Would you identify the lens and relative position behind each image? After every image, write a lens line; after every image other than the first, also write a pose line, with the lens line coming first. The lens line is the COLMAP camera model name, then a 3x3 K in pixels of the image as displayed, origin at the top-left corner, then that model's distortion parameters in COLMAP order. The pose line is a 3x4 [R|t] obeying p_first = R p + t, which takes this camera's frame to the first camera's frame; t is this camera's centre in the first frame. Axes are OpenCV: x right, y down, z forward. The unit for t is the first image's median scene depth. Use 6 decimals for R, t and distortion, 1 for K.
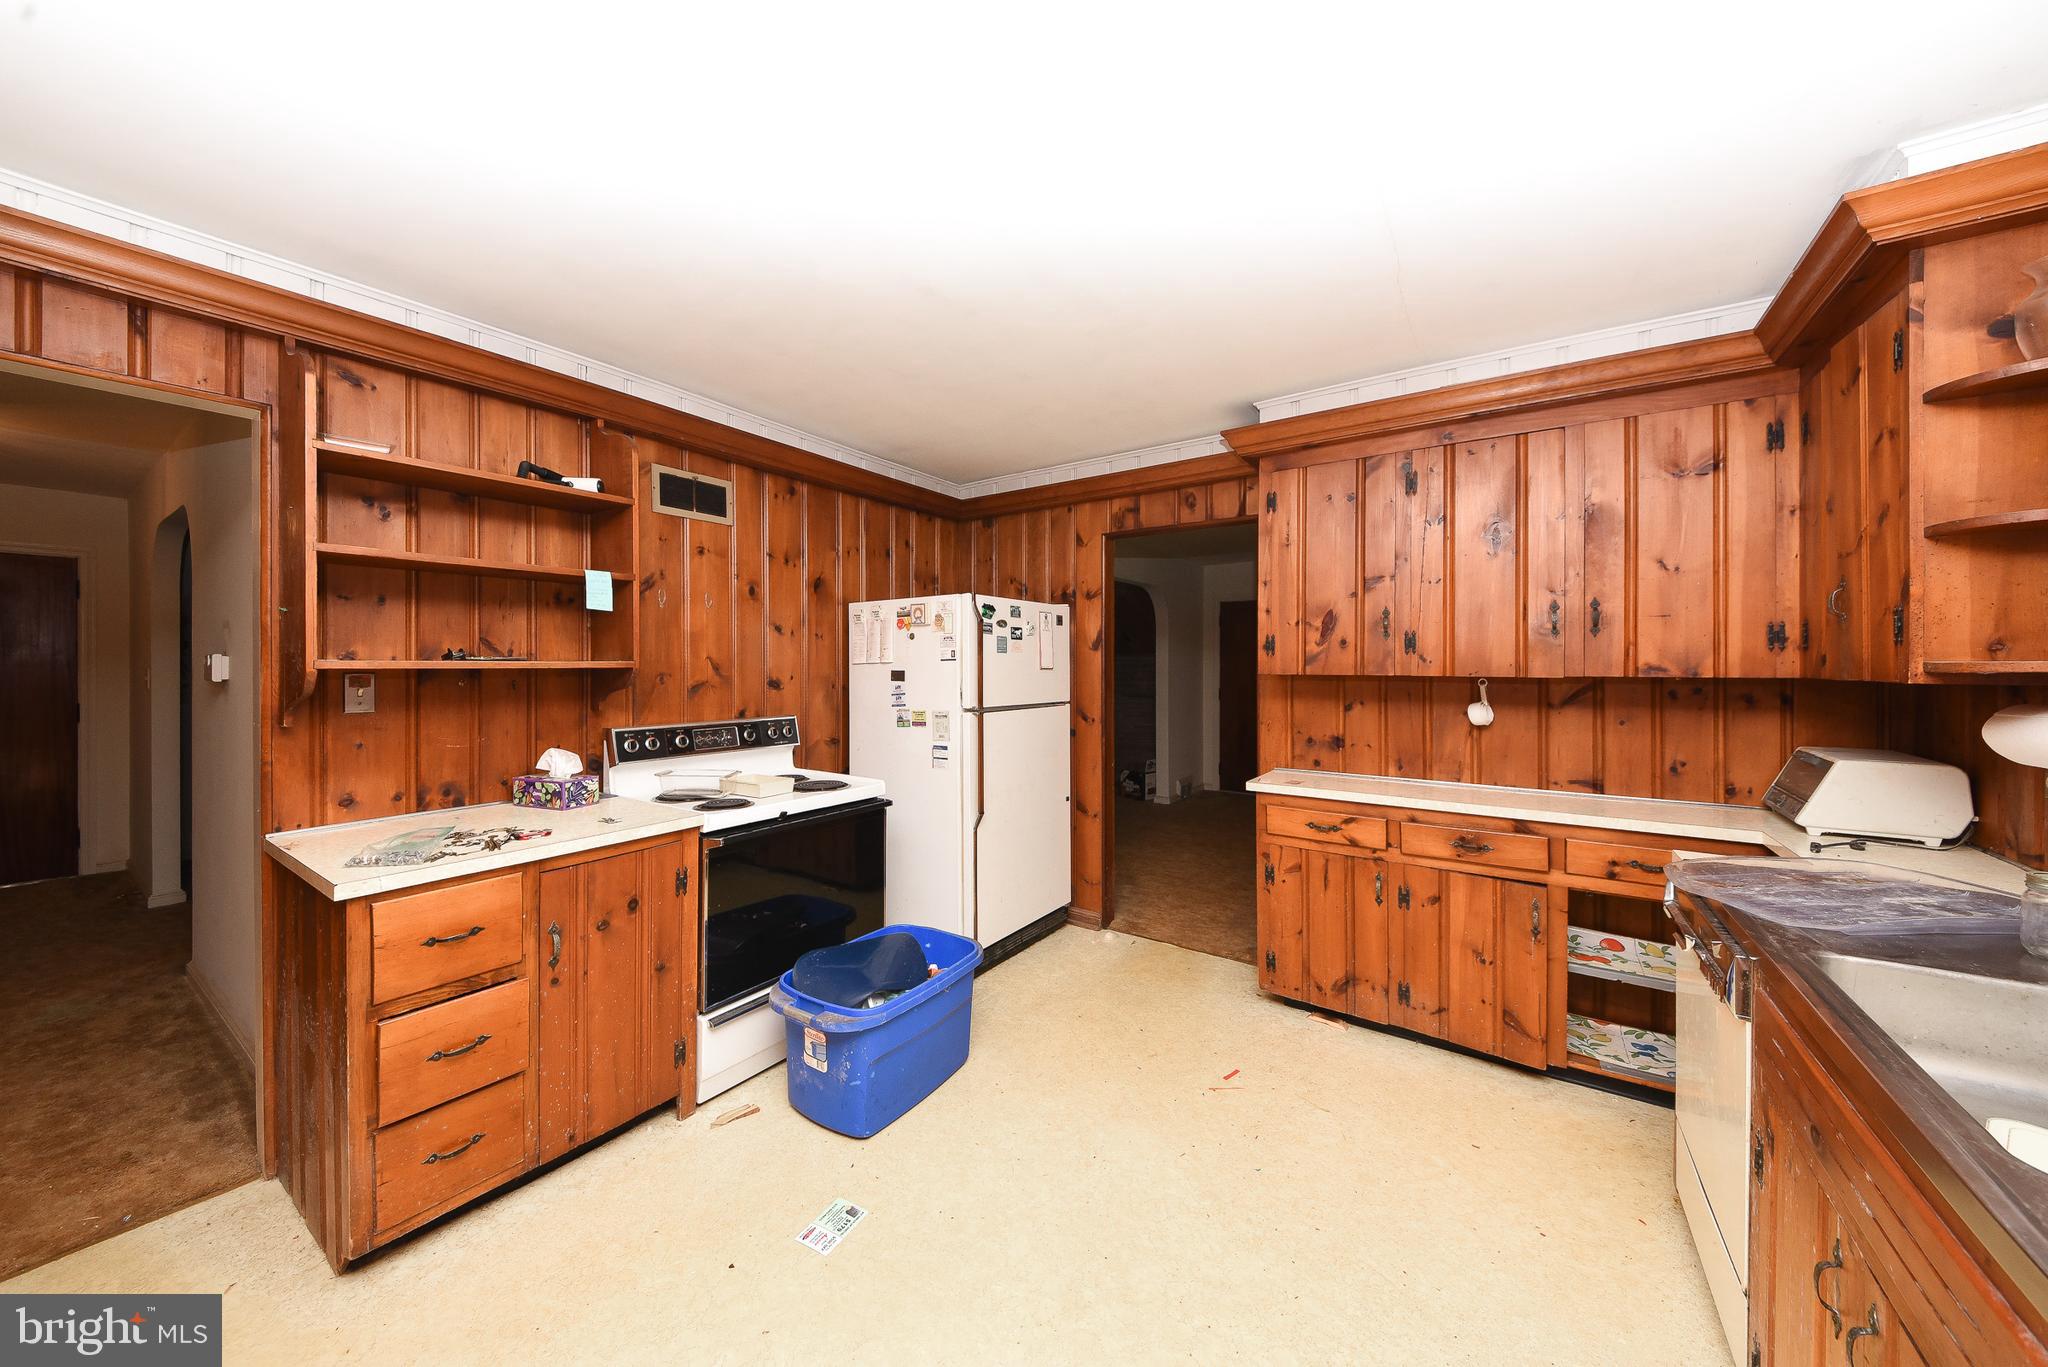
lens RADIAL K [[707.4, 0, 1020.0], [0, 707.4, 674.4], [0, 0, 1]] dist [0.000593, -0.001277]
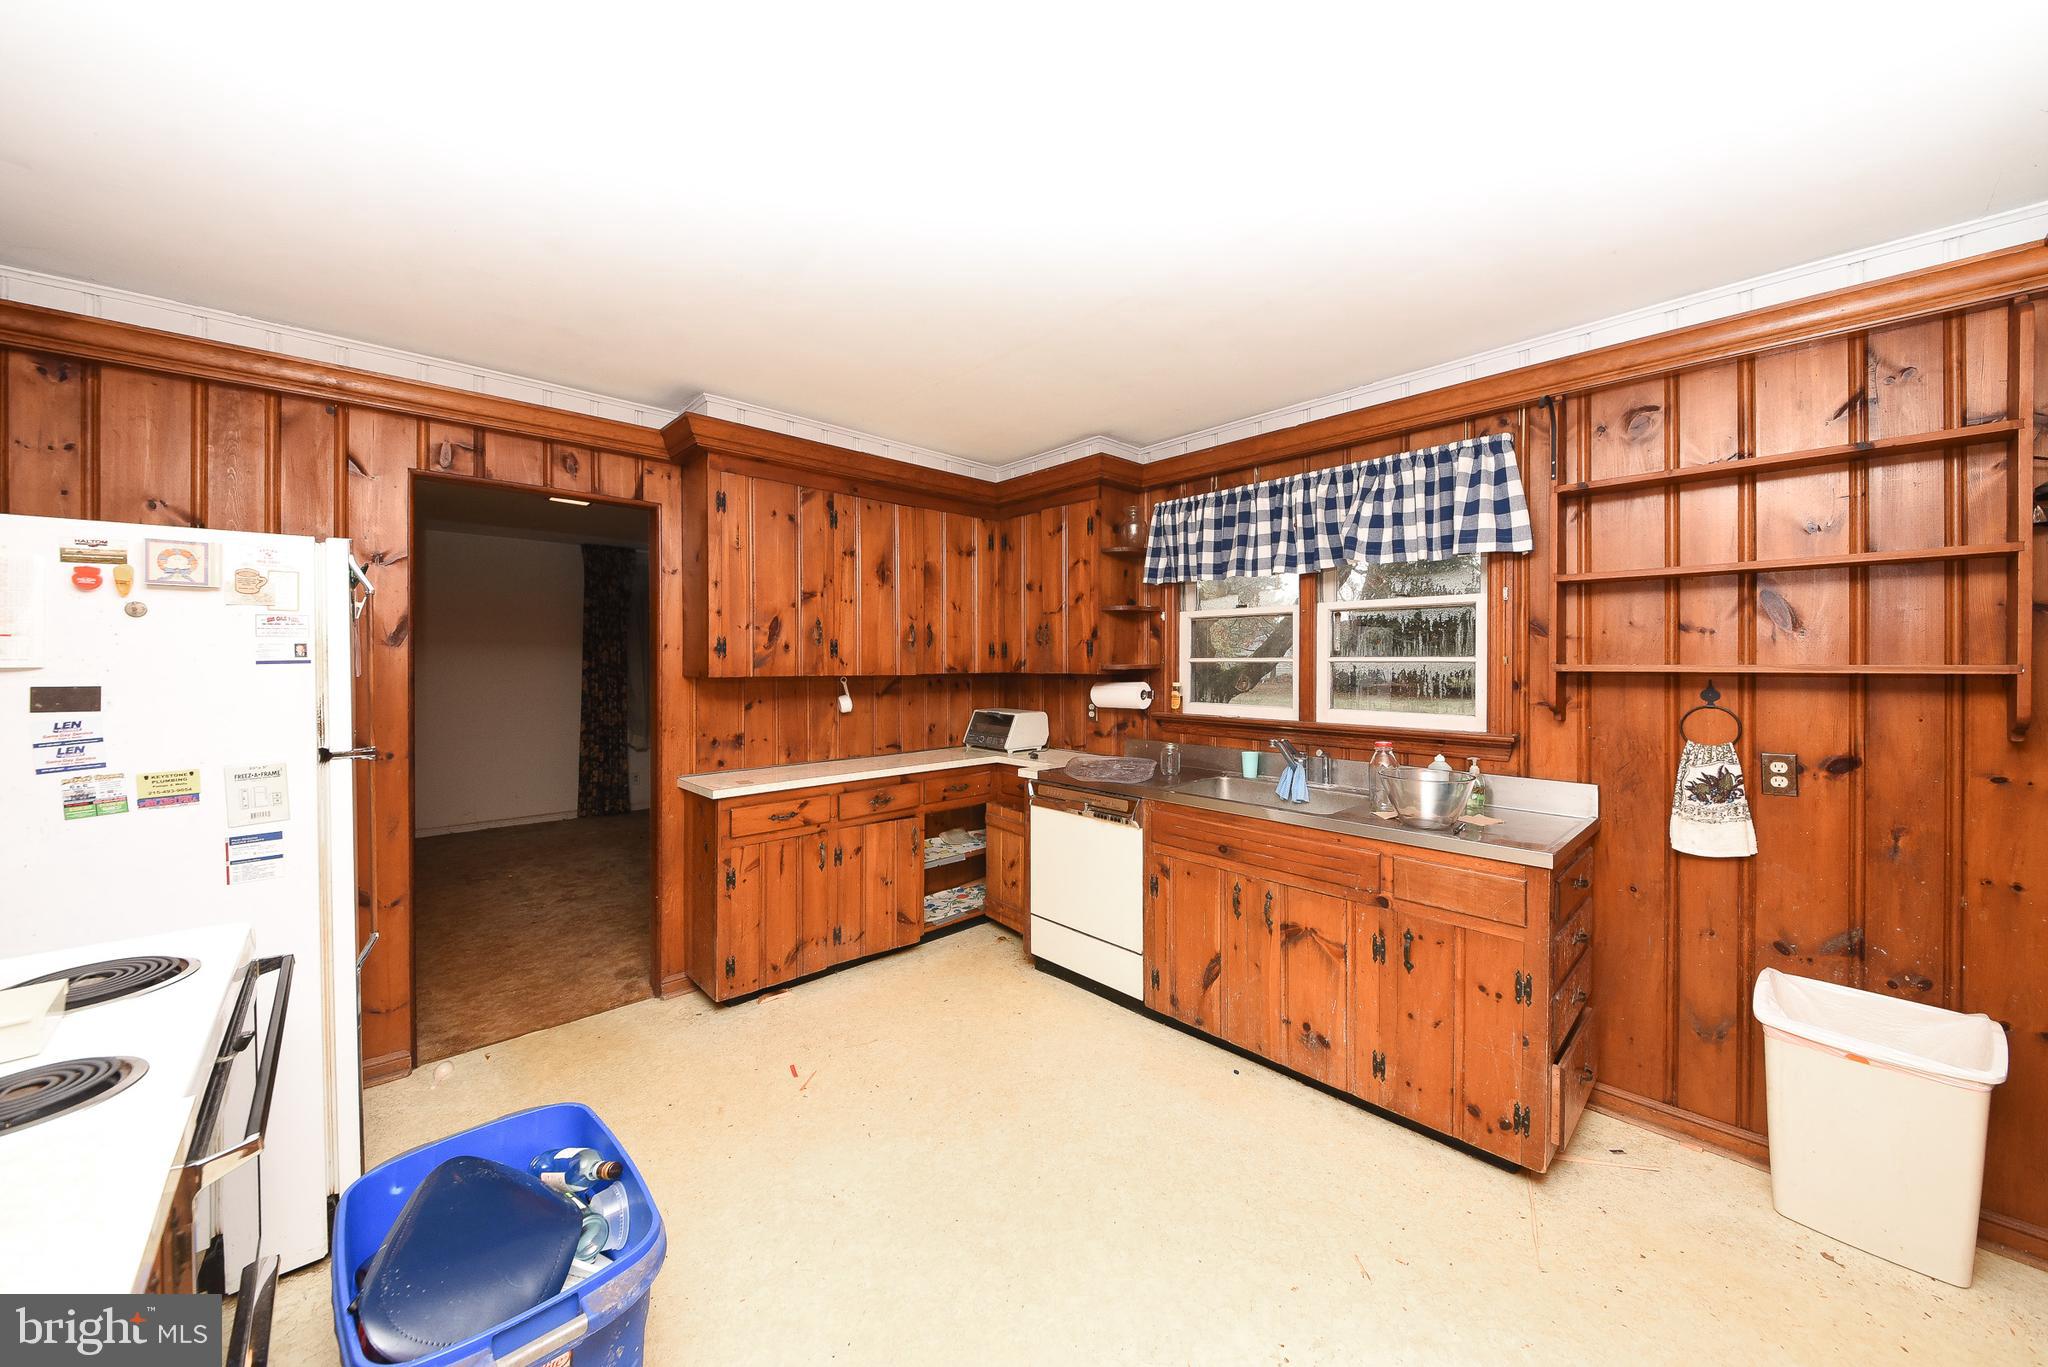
lens RADIAL K [[707.4, 0, 1030.8], [0, 707.4, 669.6], [0, 0, 1]] dist [0.000593, -0.001277]
pose [[0.193083, -0.011281, 0.981118, -0.538765], [0.013059, 0.999875, 0.008926, -0.013652], [-0.981096, 0.011089, 0.193206, 0.397731]]
